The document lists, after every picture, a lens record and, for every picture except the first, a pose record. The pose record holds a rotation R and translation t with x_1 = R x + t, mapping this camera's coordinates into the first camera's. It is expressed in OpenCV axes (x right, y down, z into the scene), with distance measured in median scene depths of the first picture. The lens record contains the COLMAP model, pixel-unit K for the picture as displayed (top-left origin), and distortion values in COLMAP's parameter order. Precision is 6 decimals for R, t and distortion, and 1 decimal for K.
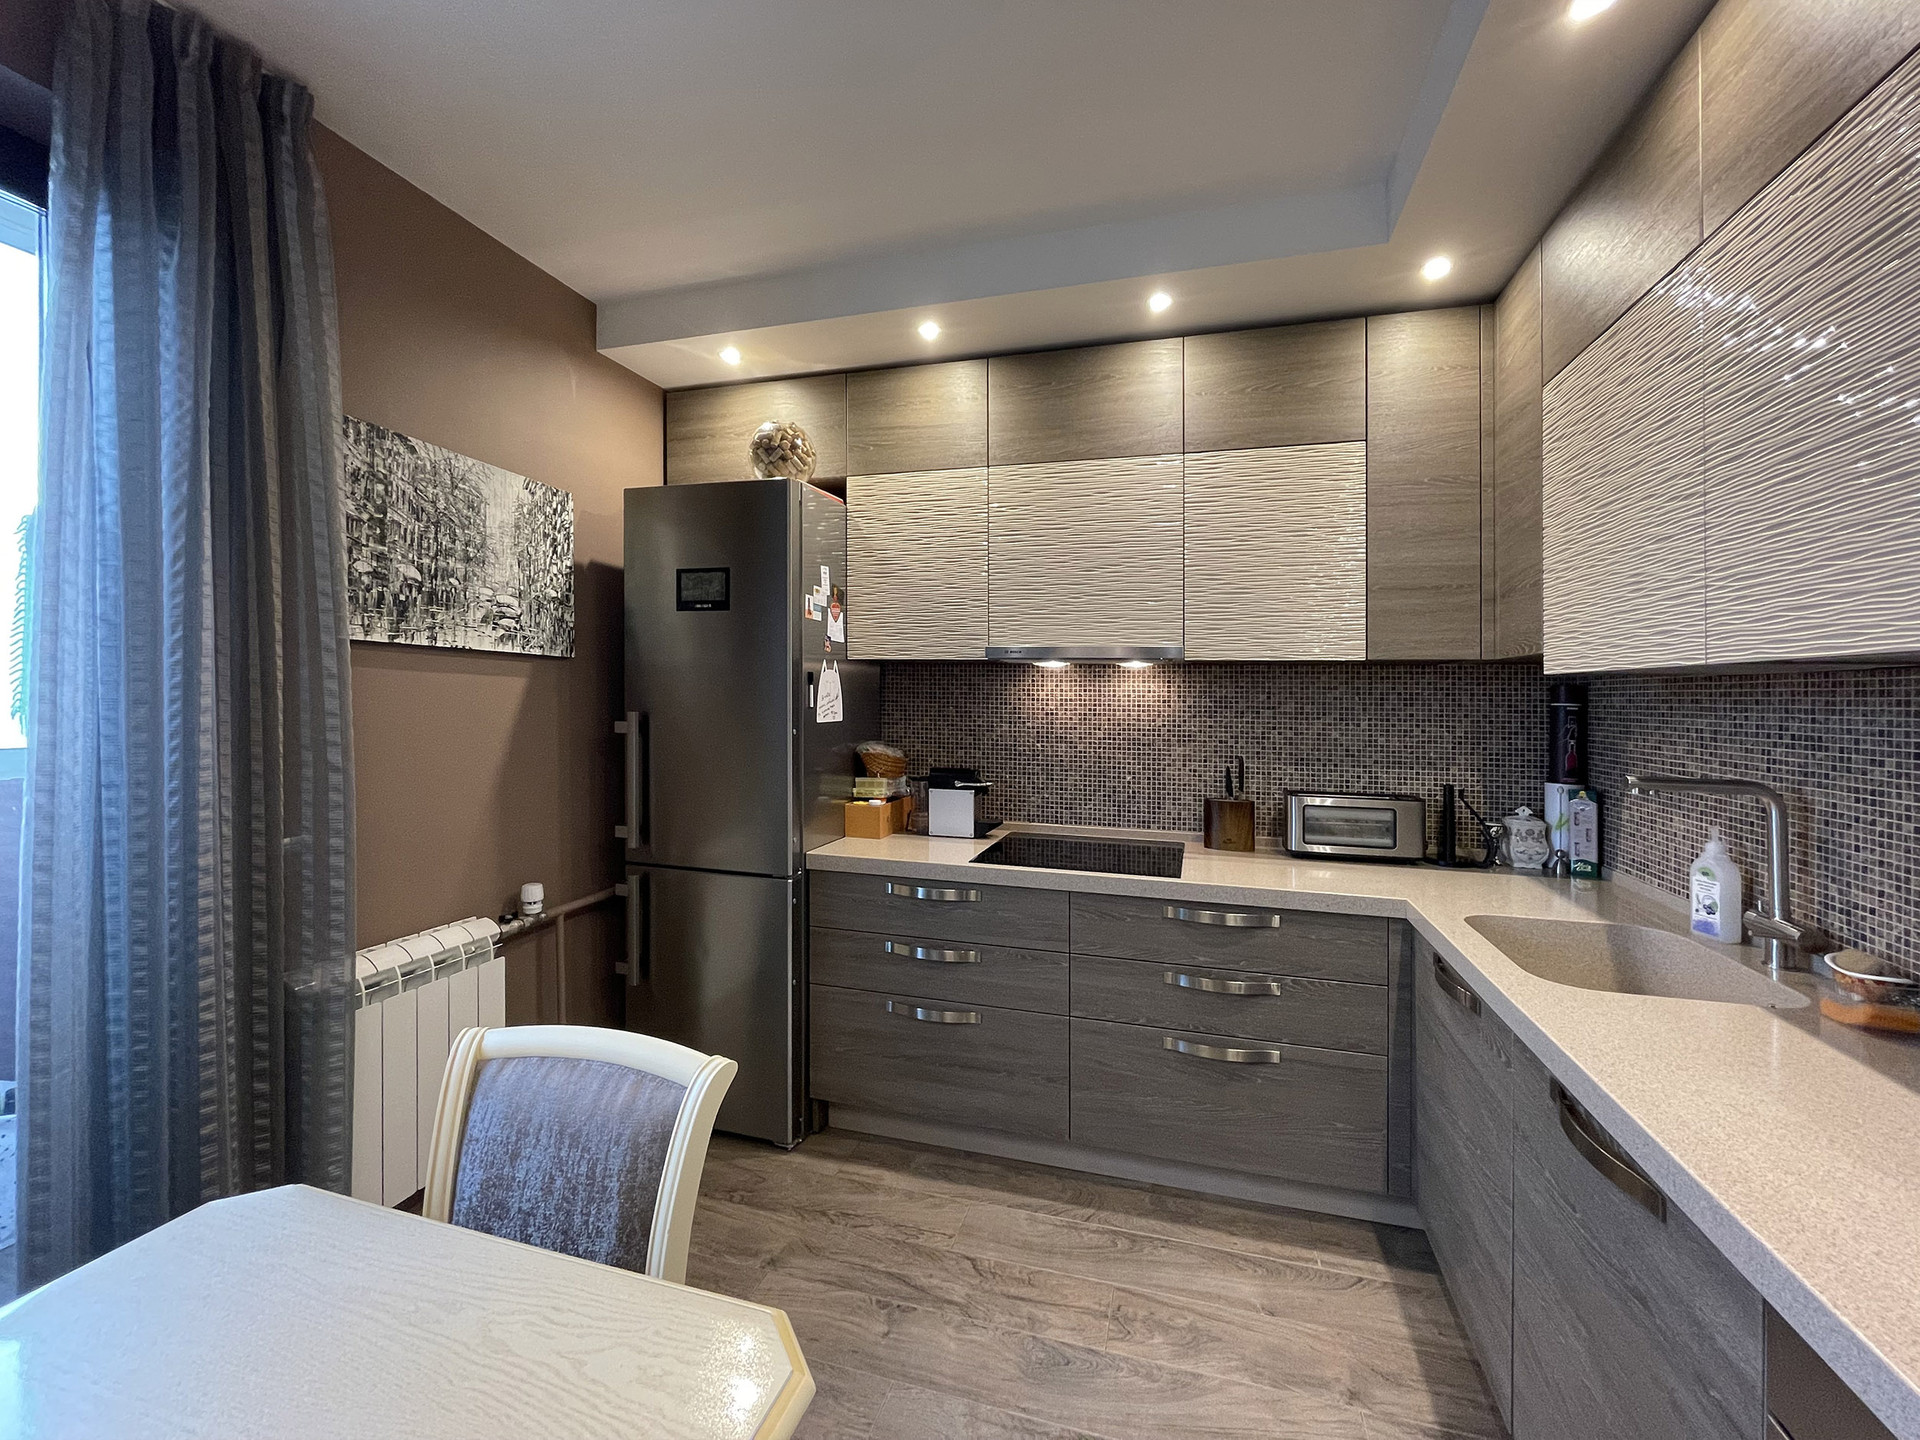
lens RADIAL K [[779.2, 0, 964.3], [0, 779.2, 745.0], [0, 0, 1]] dist [-0.002834, -0.000125]
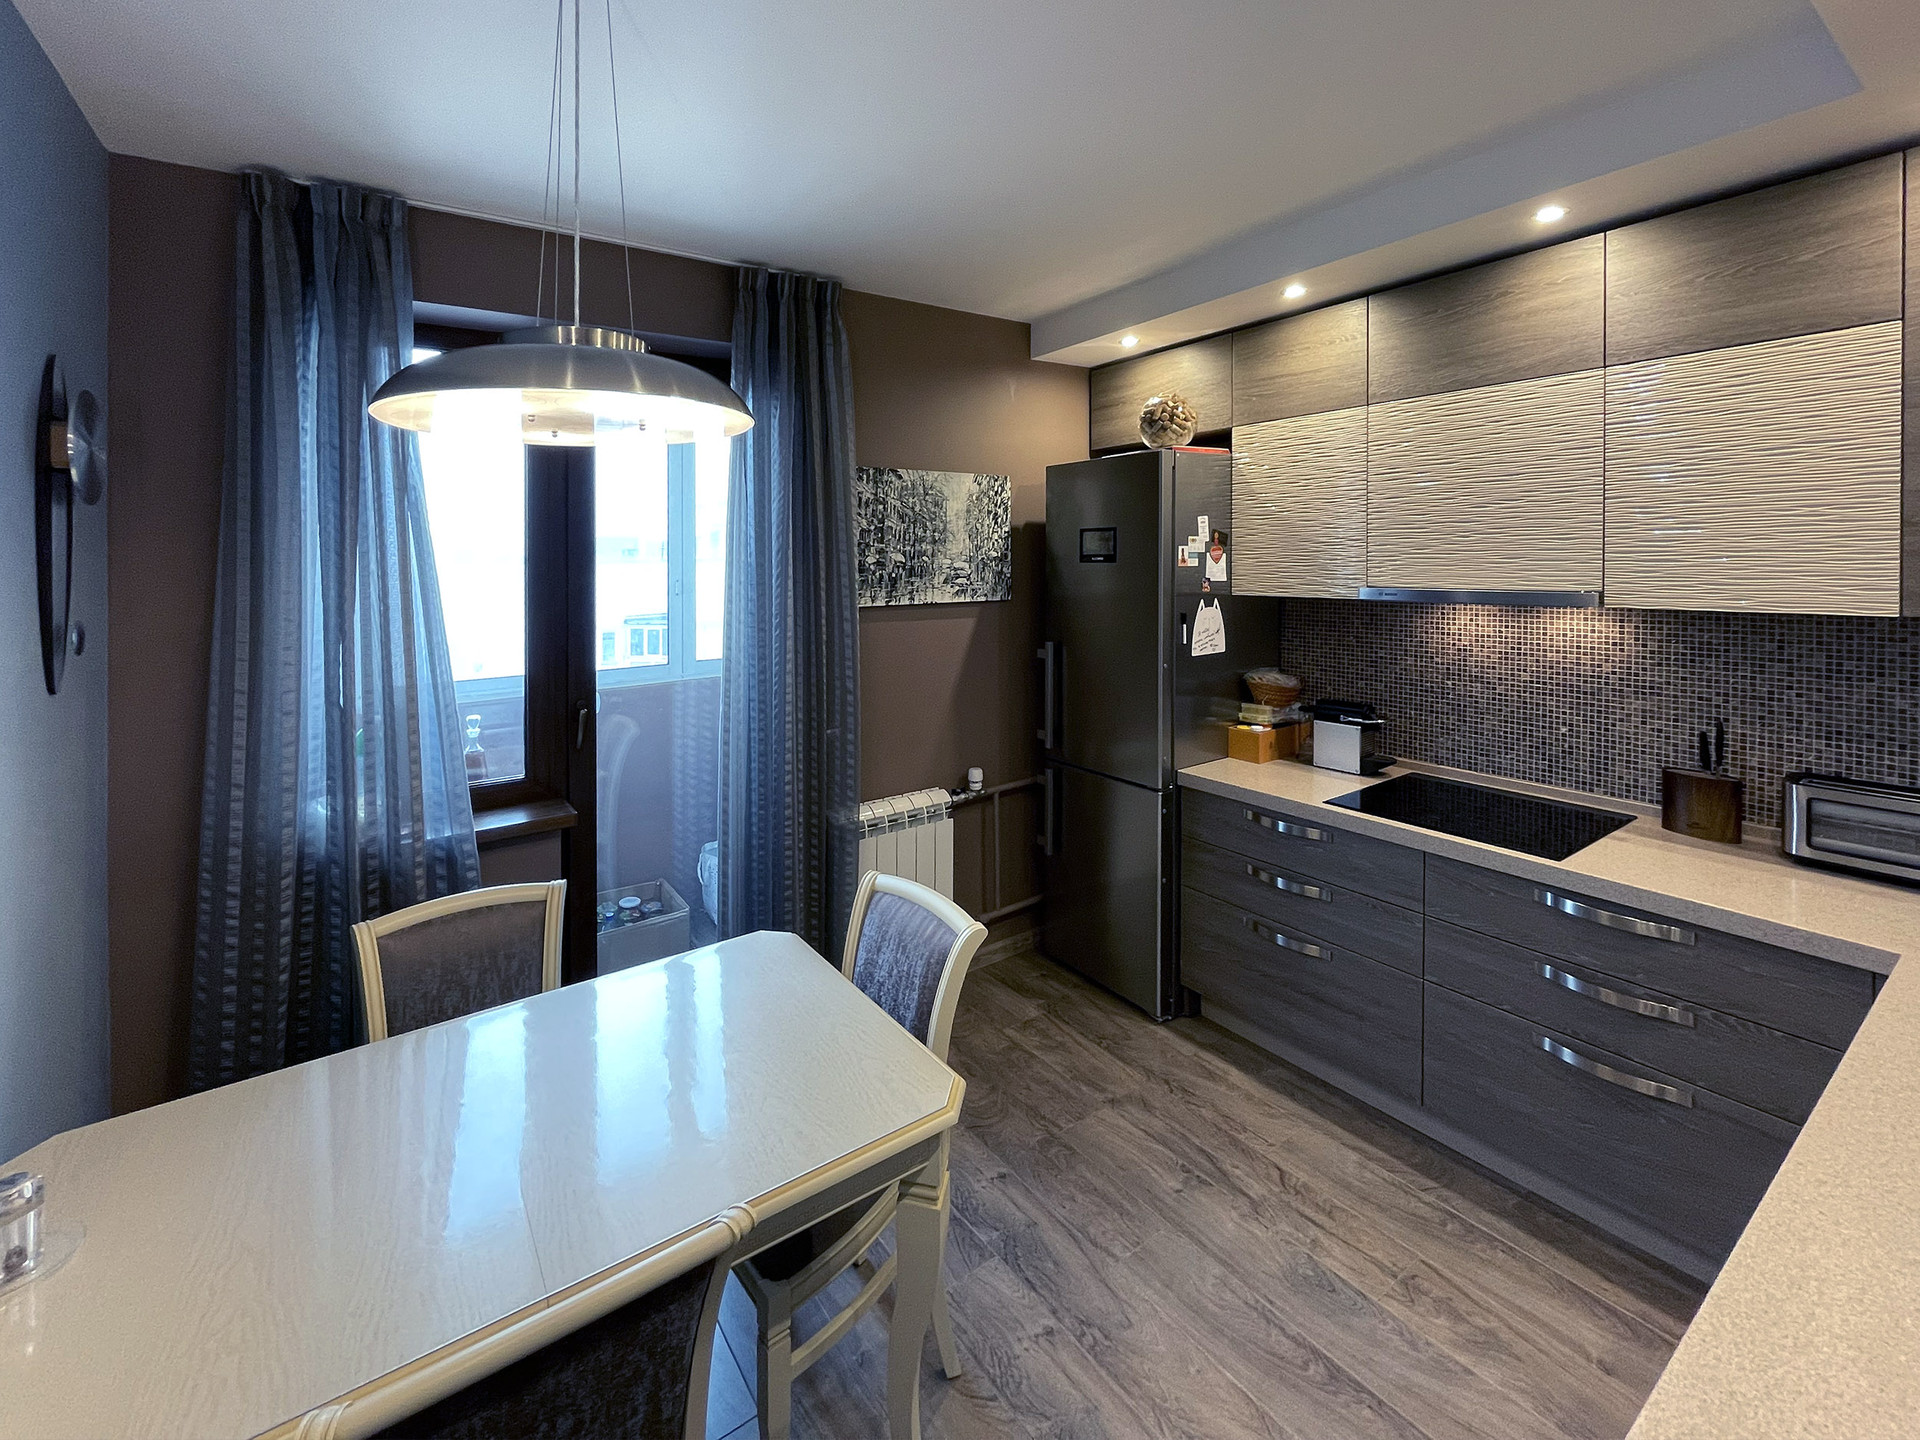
lens RADIAL K [[789.4, 0, 960.4], [0, 789.4, 632.1], [0, 0, 1]] dist [0.001723, -0.000087]
pose [[0.795023, 0.029148, -0.605878, 0.268921], [-0.015882, 0.999503, 0.027244, -0.102482], [0.606371, -0.012037, 0.795091, -0.126282]]
